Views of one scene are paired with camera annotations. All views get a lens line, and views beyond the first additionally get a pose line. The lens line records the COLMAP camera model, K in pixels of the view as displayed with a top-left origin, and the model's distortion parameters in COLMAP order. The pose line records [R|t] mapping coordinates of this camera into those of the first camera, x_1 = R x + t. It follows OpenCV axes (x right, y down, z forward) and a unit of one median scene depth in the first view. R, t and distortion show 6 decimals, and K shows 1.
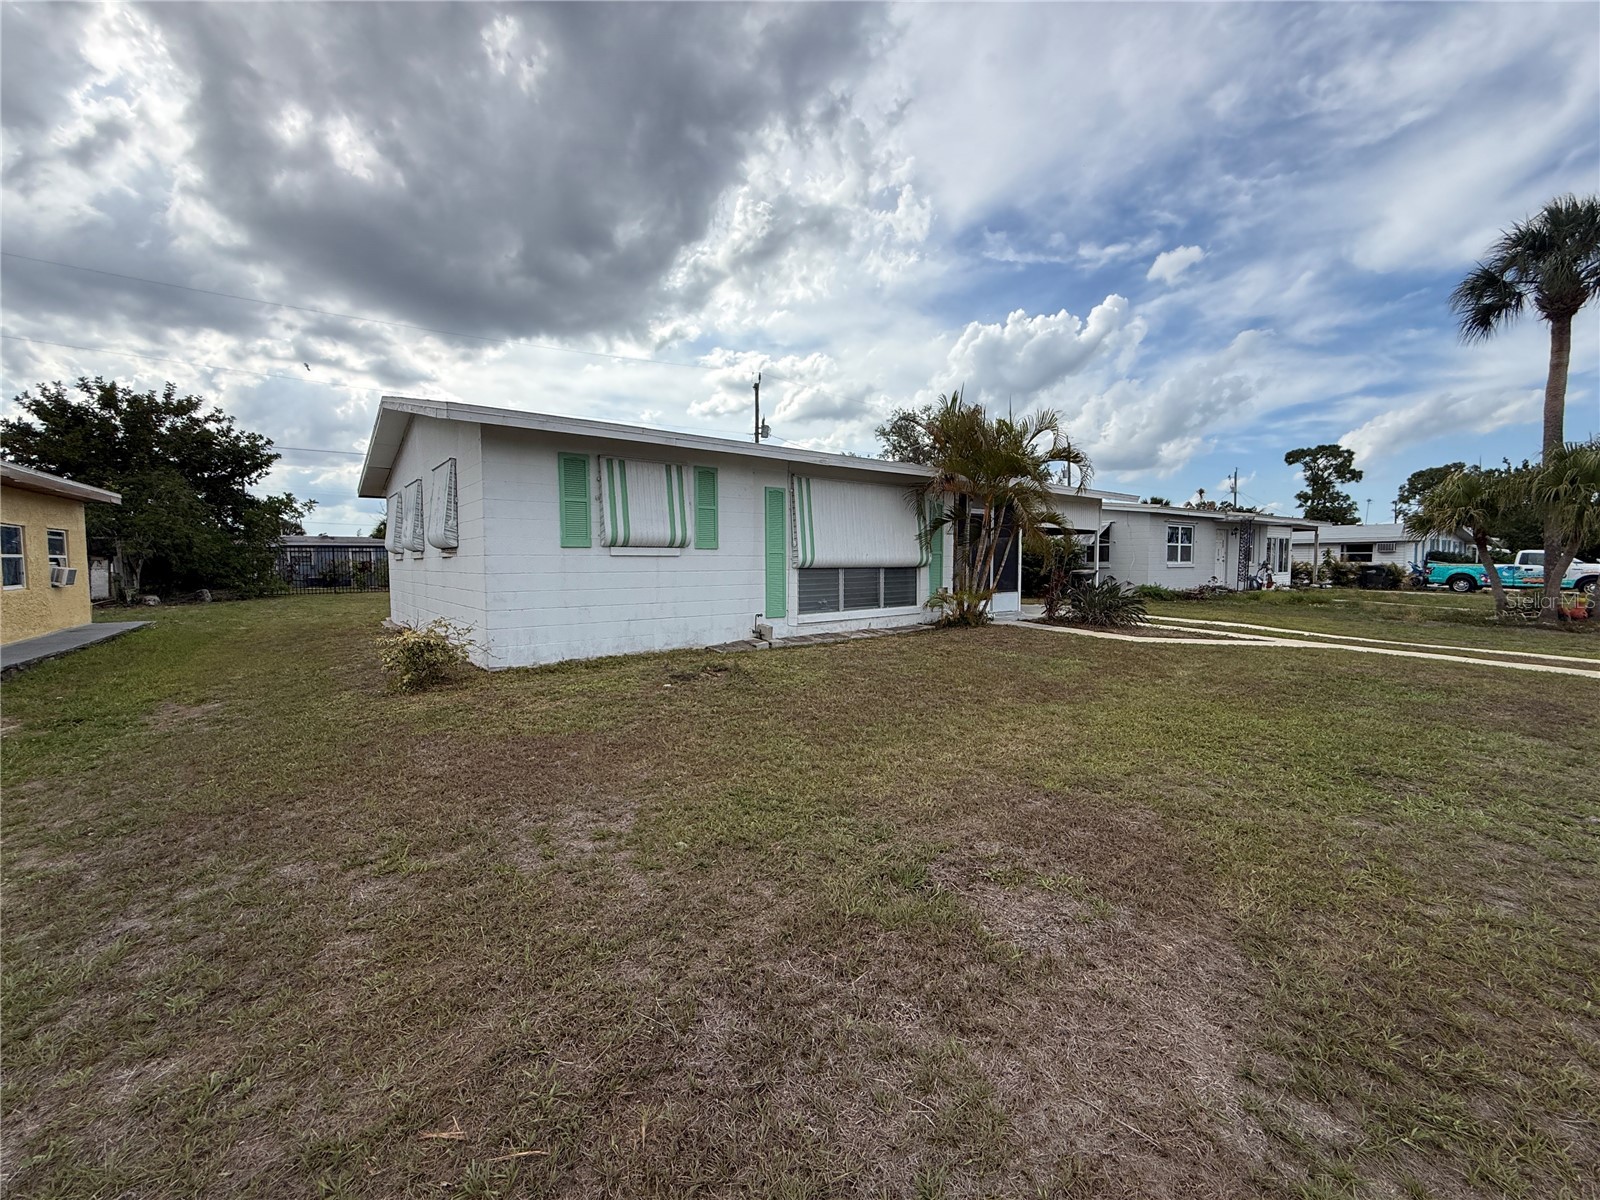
lens RADIAL K [[636.5, 0, 808.3], [0, 636.5, 597.4], [0, 0, 1]] dist [0.002170, 0.000228]
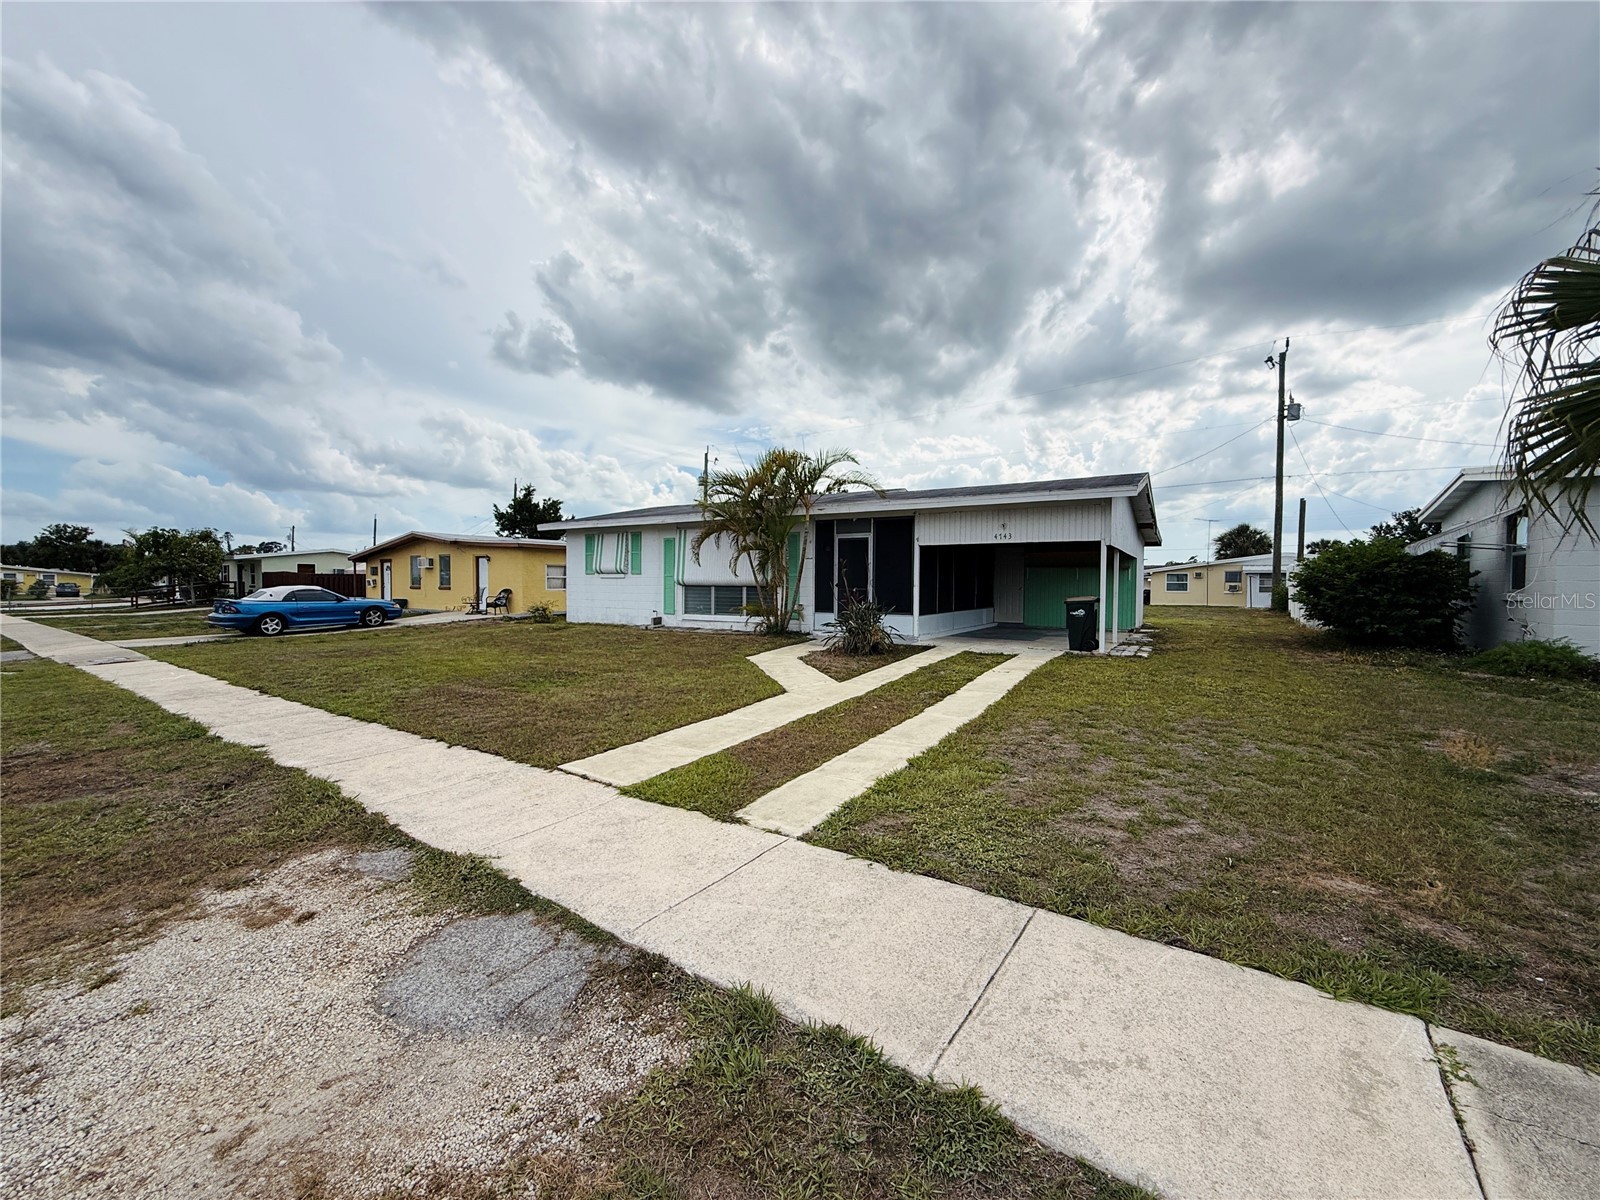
lens RADIAL K [[636.5, 0, 808.3], [0, 636.5, 597.4], [0, 0, 1]] dist [0.002170, 0.000228]
pose [[0.328560, 0.029642, -0.944018, 1.614233], [-0.059834, 0.998153, 0.010516, -0.050857], [0.942586, 0.053029, 0.329727, 0.766682]]
